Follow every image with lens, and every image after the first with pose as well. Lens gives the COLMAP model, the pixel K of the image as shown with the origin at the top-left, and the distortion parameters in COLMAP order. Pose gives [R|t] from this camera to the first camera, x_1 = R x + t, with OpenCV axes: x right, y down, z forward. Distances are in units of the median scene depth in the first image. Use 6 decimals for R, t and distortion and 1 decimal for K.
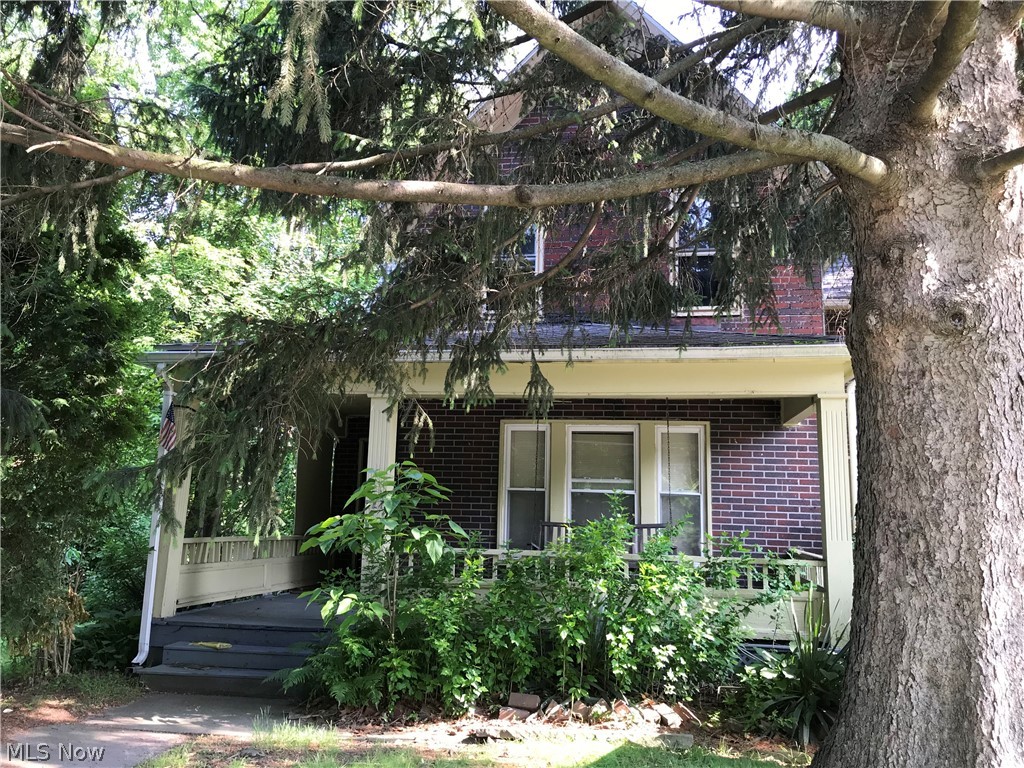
lens RADIAL K [[826.7, 0, 512.3], [0, 826.7, 385.1], [0, 0, 1]] dist [0.049193, -0.071530]
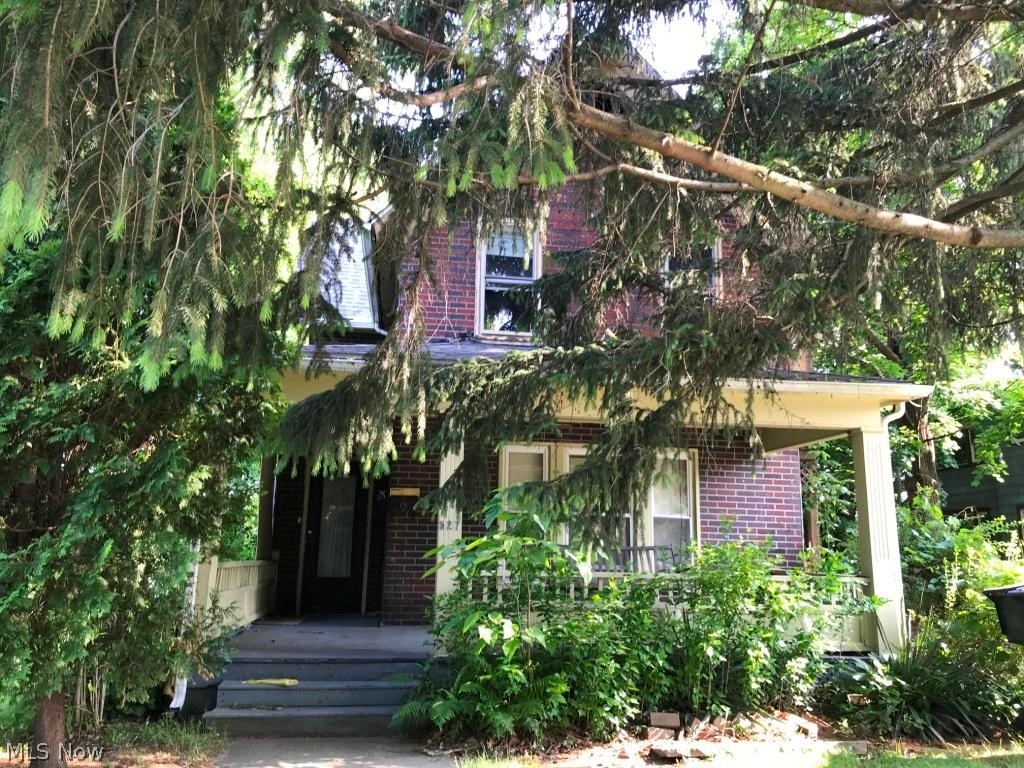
lens RADIAL K [[826.7, 0, 515.8], [0, 826.7, 382.7], [0, 0, 1]] dist [0.049193, -0.071530]
pose [[0.958477, 0.050730, 0.280623, -0.472165], [-0.041504, 0.998388, -0.038725, 0.015573], [-0.282135, 0.025470, 0.959037, 0.067144]]
